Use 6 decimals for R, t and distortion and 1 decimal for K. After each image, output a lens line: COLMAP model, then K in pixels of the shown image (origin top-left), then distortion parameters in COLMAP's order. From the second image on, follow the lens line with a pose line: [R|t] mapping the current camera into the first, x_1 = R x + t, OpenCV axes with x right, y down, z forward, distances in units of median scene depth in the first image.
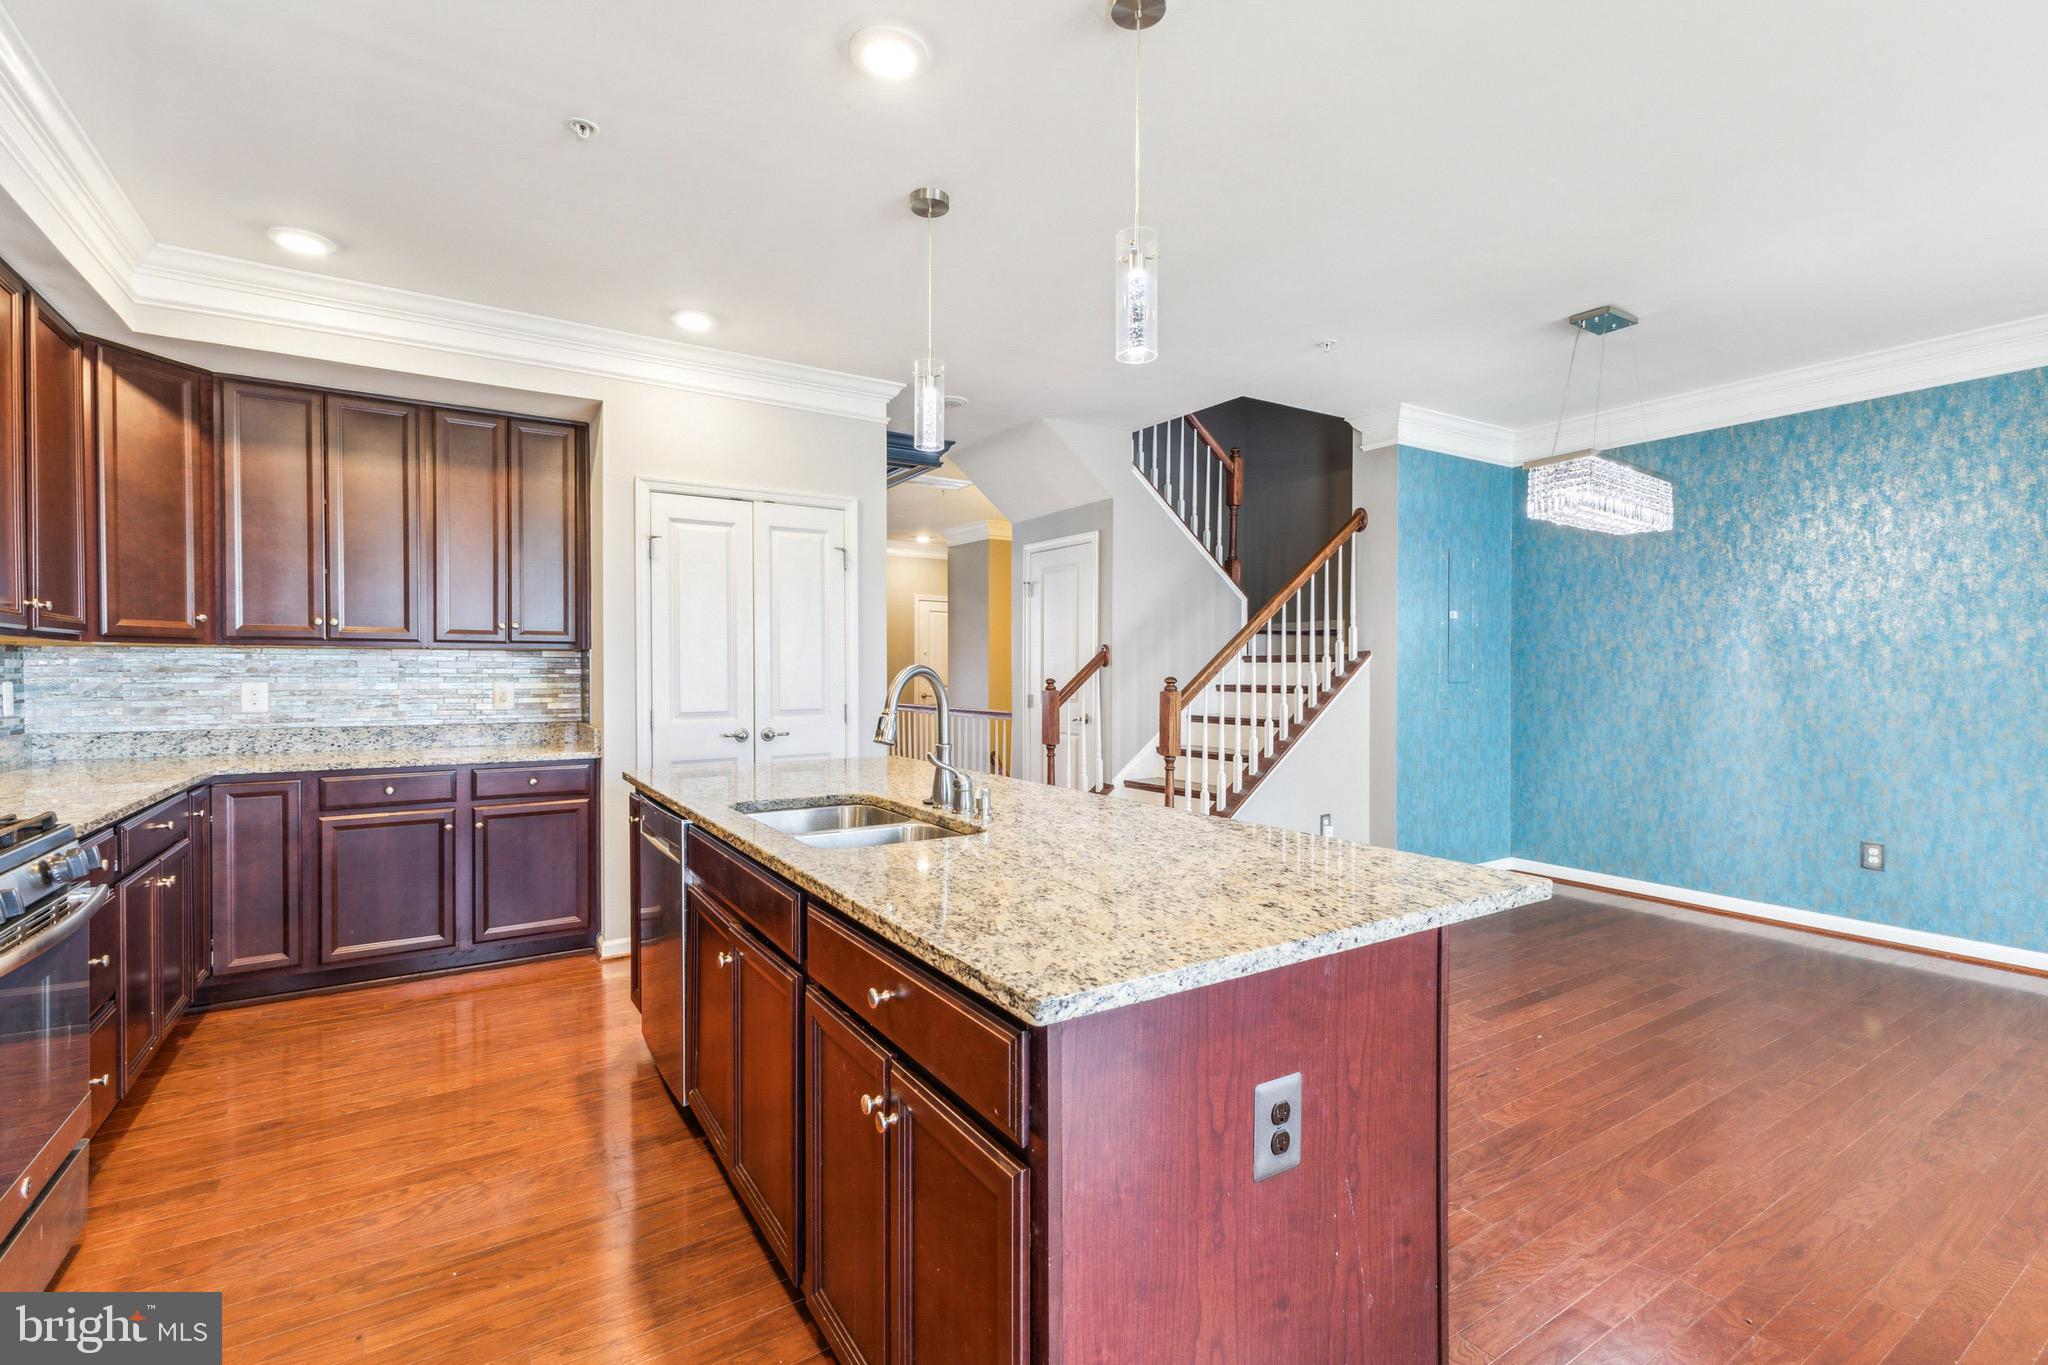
lens RADIAL K [[913.1, 0, 1028.4], [0, 913.1, 676.7], [0, 0, 1]] dist [0.008741, -0.001780]
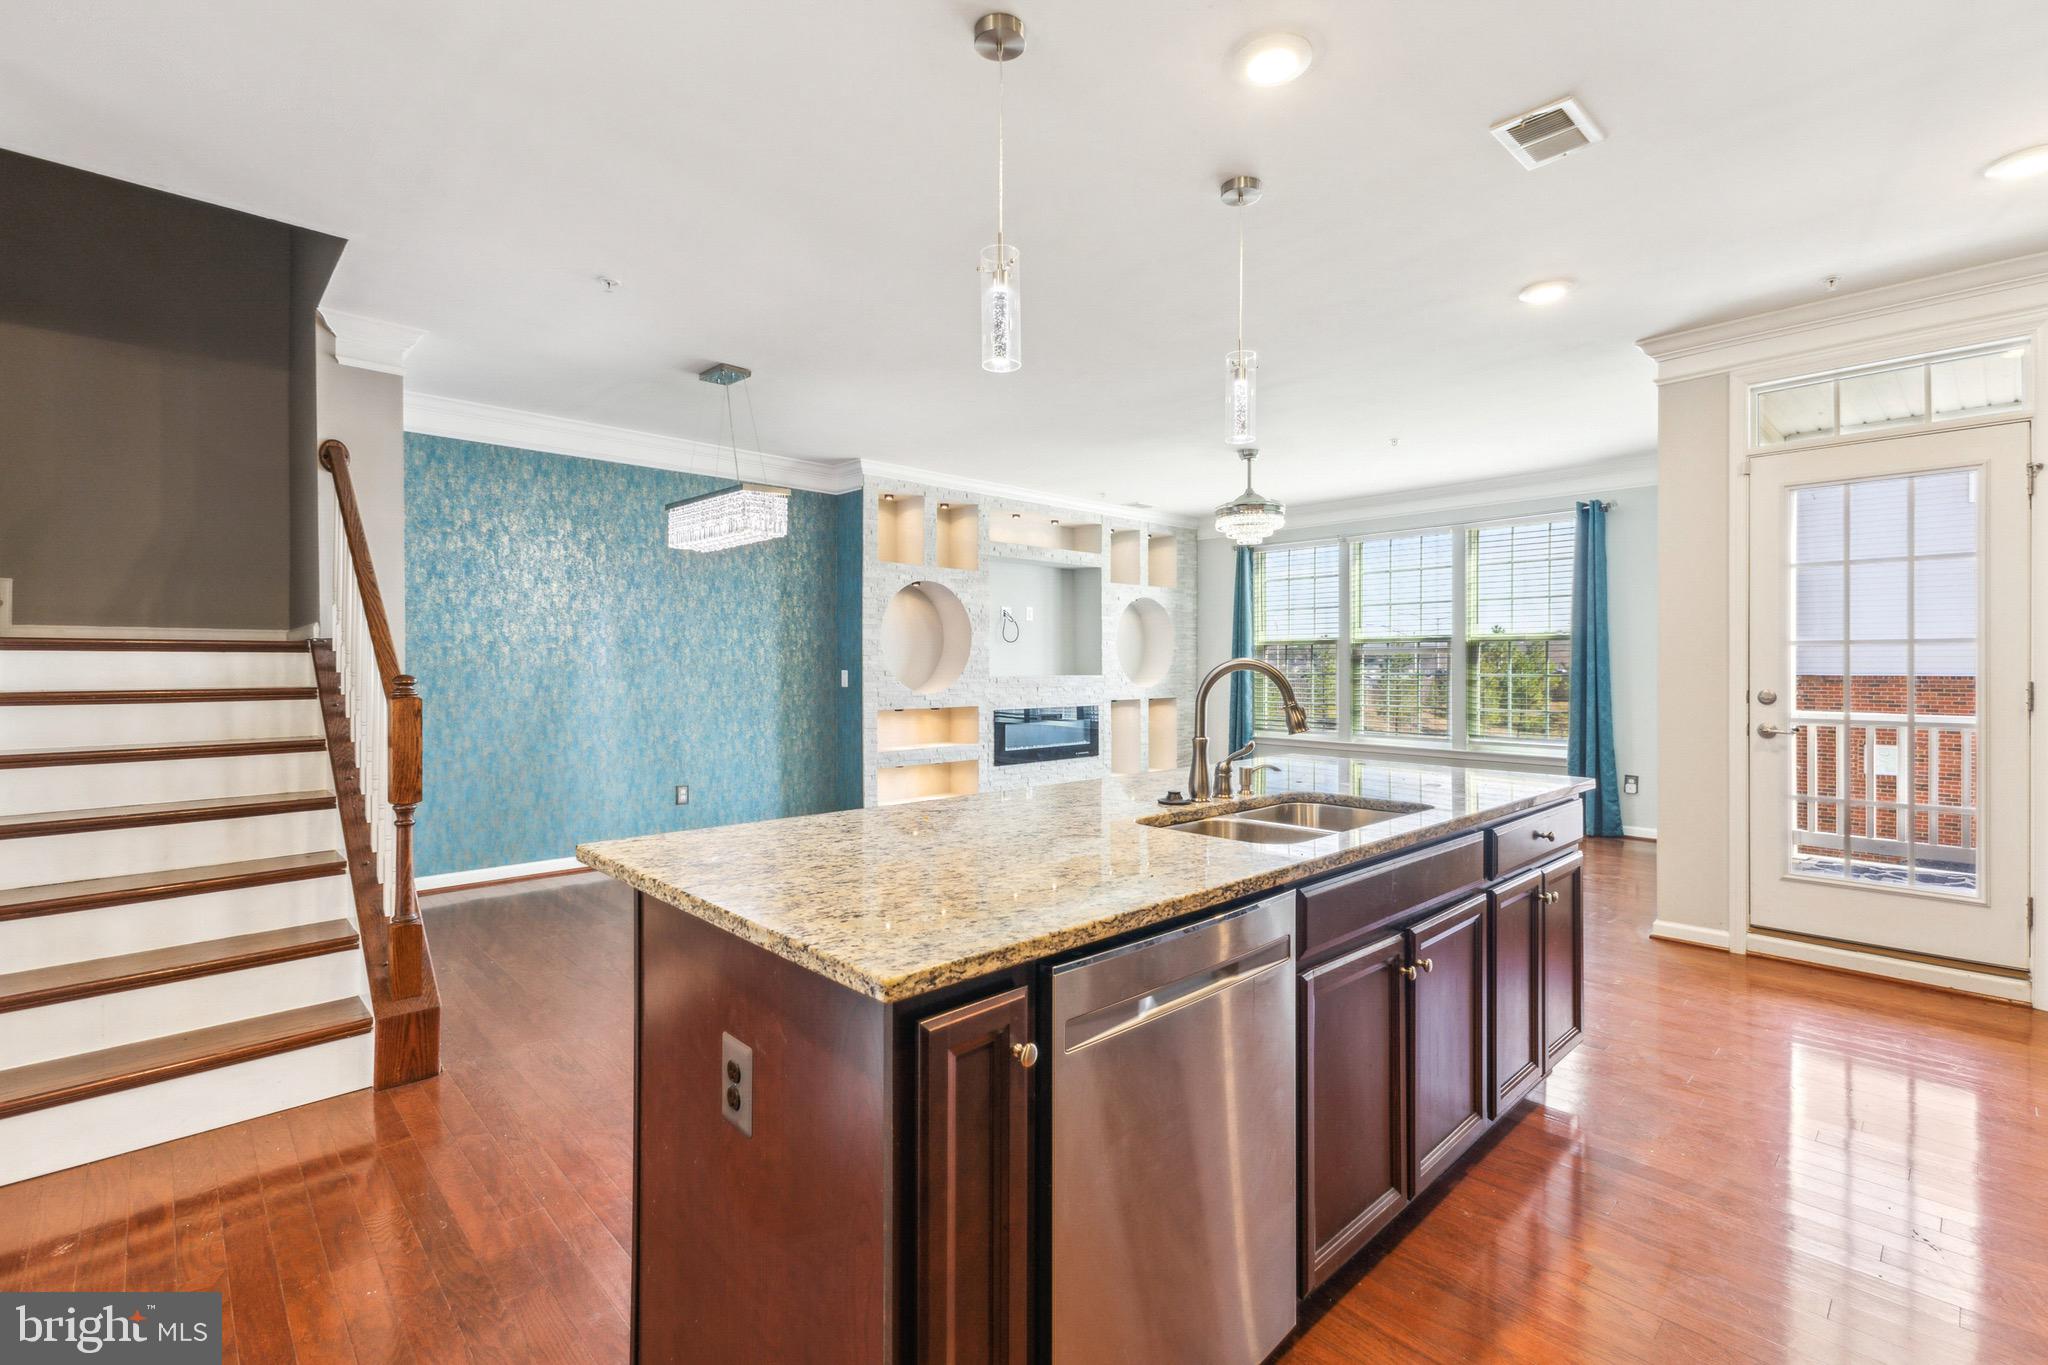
lens RADIAL K [[913.1, 0, 1020.1], [0, 913.1, 668.3], [0, 0, 1]] dist [0.008741, -0.001780]
pose [[-0.182406, -0.005455, 0.983208, -0.563645], [0.007127, 0.999951, 0.006870, -0.006535], [-0.983197, 0.008260, -0.182359, 0.743466]]
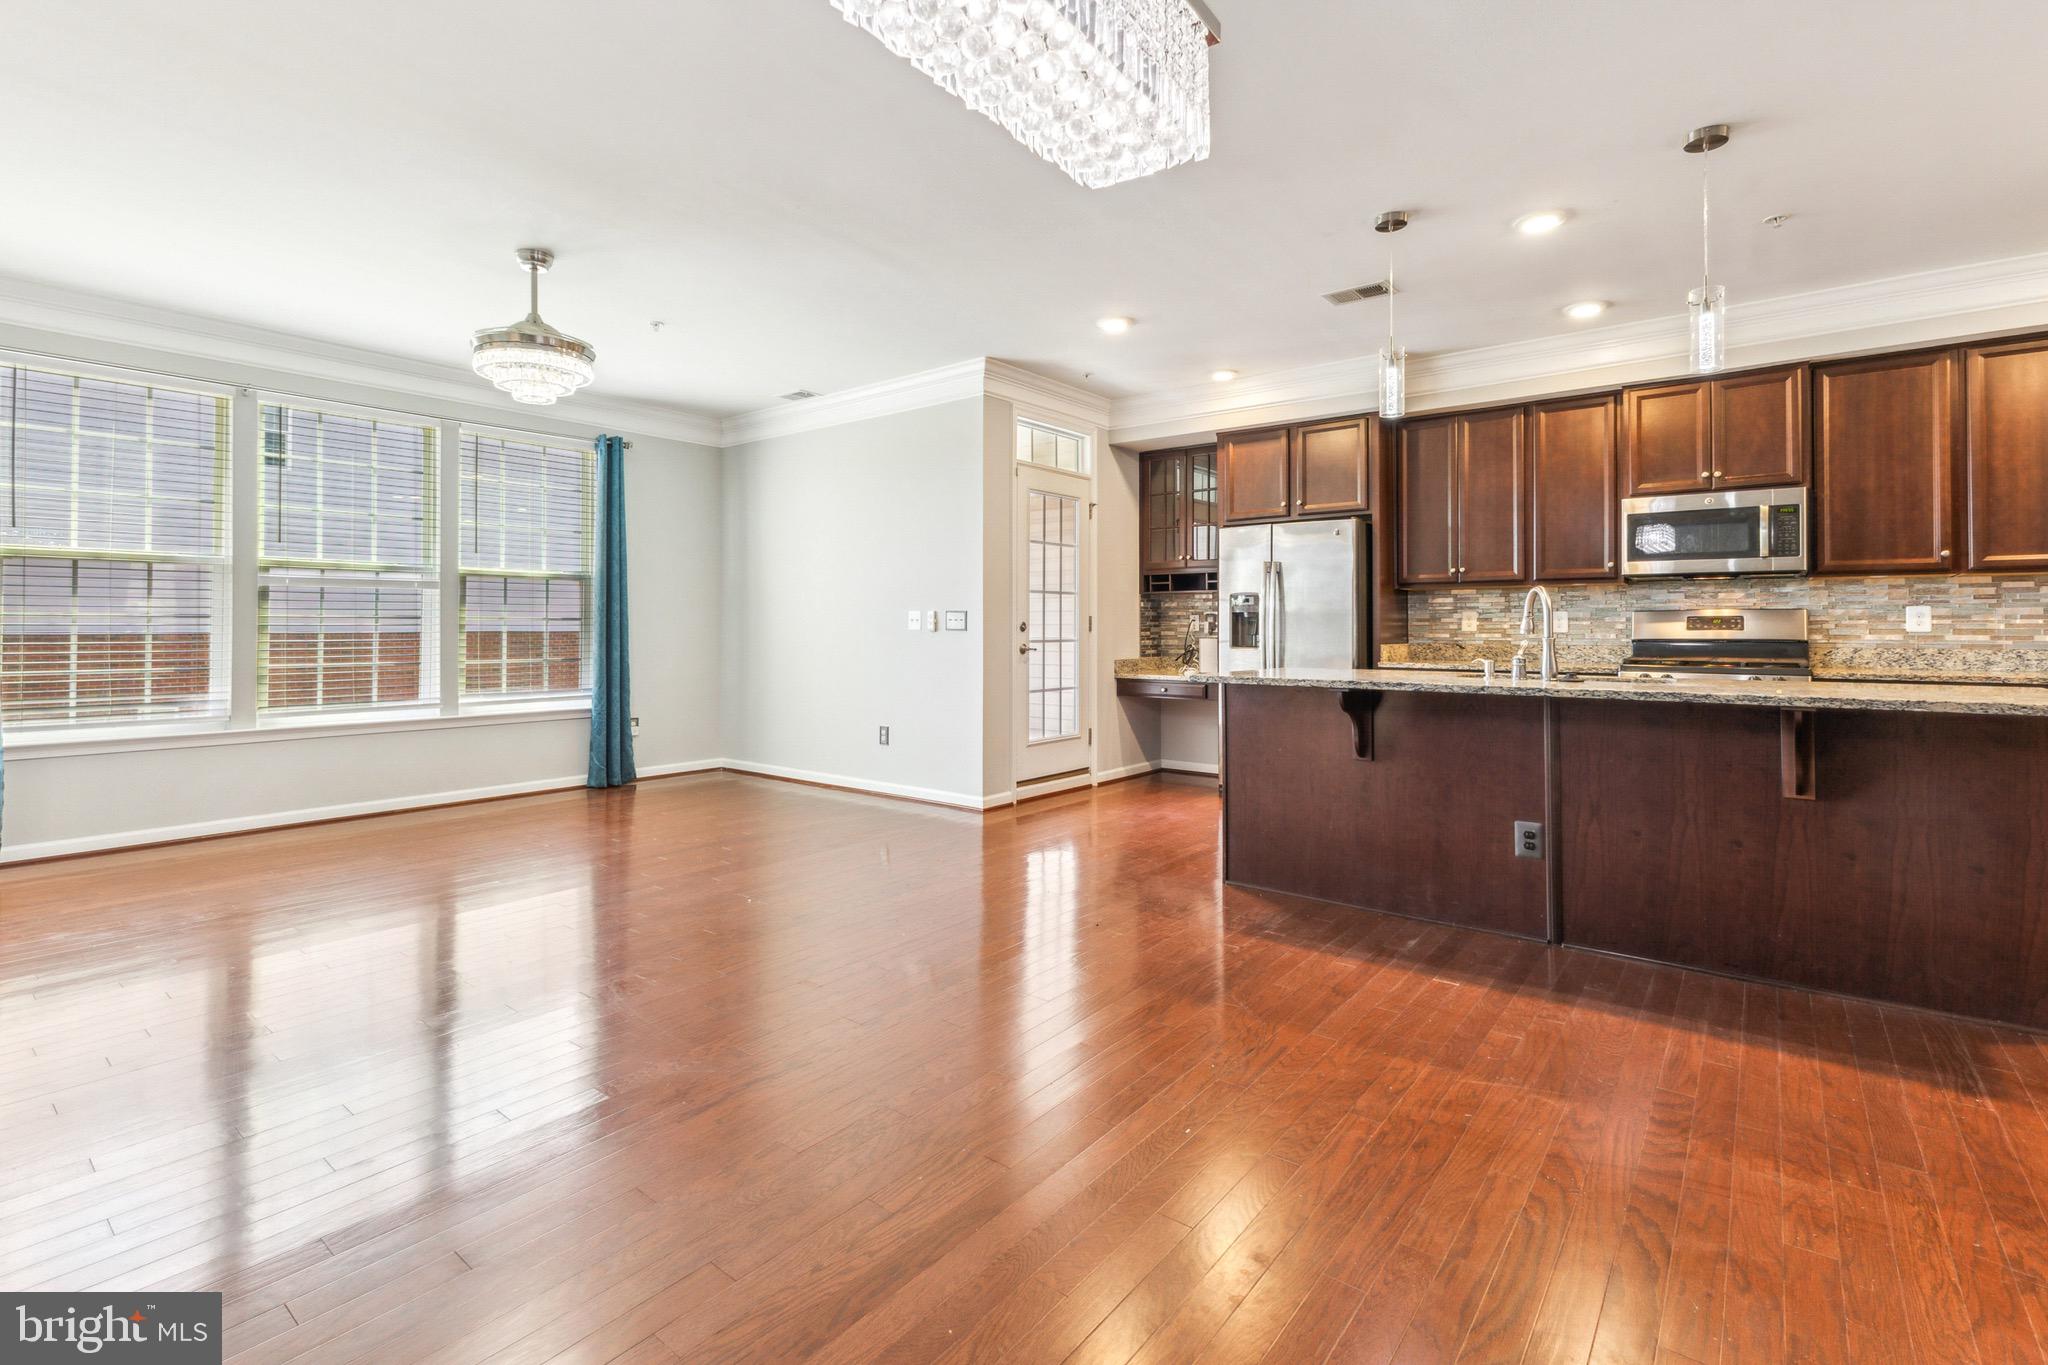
lens RADIAL K [[913.1, 0, 1036.2], [0, 913.1, 611.5], [0, 0, 1]] dist [0.008741, -0.001780]
pose [[-0.946361, -0.007453, -0.323026, 0.626173], [-0.003584, 0.999915, -0.012569, 0.028980], [0.323092, -0.010737, -0.946307, 1.144882]]
